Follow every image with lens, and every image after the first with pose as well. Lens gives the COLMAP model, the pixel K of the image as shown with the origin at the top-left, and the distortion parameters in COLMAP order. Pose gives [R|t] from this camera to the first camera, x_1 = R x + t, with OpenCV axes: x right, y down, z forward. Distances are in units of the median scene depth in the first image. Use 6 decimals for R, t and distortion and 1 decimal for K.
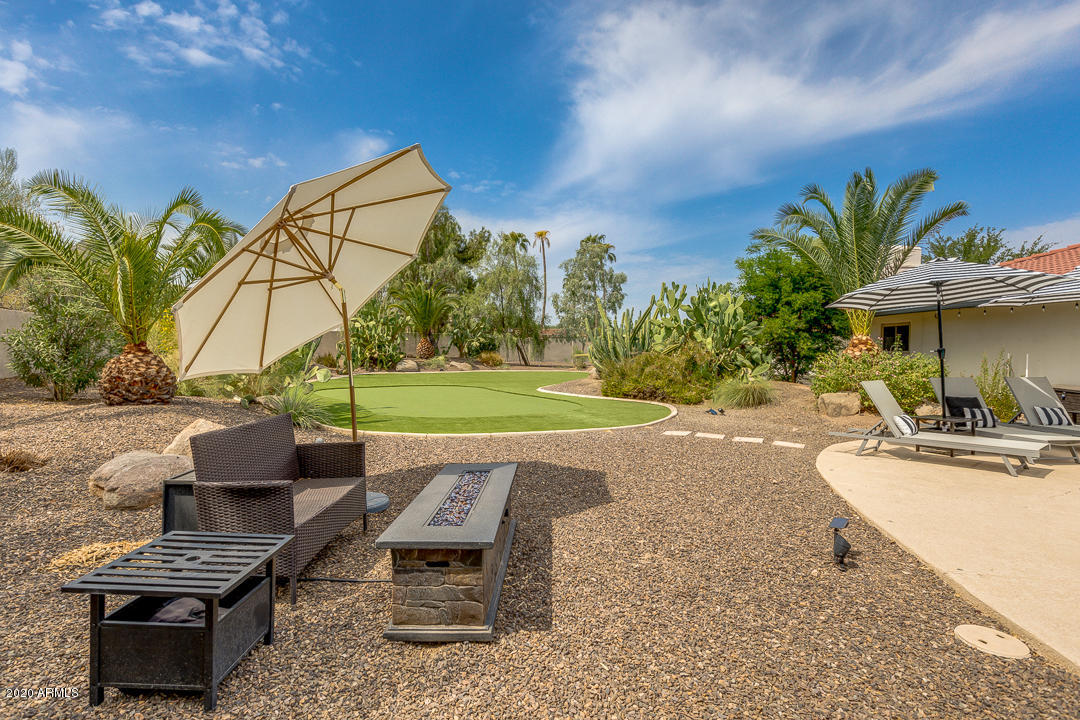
lens RADIAL K [[492.3, 0, 524.0], [0, 492.3, 357.1], [0, 0, 1]] dist [-0.019562, -0.000136]
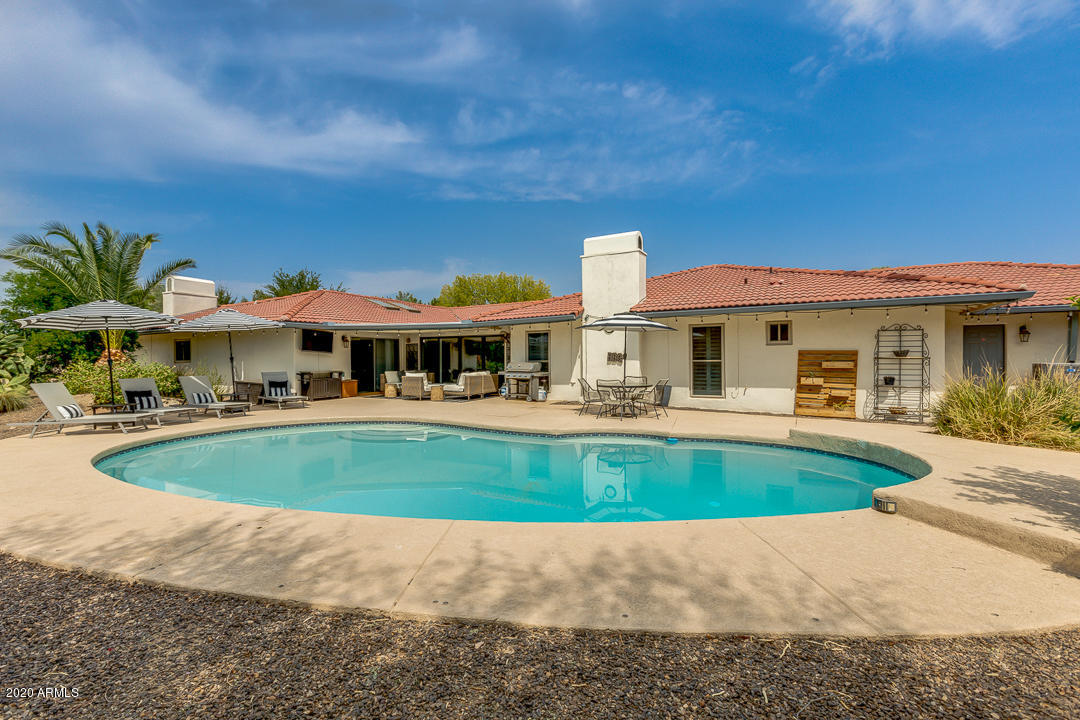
lens RADIAL K [[495.3, 0, 540.0], [0, 495.3, 360.0], [0, 0, 1]] dist [0.010546, -0.001234]
pose [[0.495822, -0.007538, 0.868392, 0.094900], [0.022413, 0.999740, -0.004119, 0.013034], [-0.868135, 0.021506, 0.495862, -0.537483]]
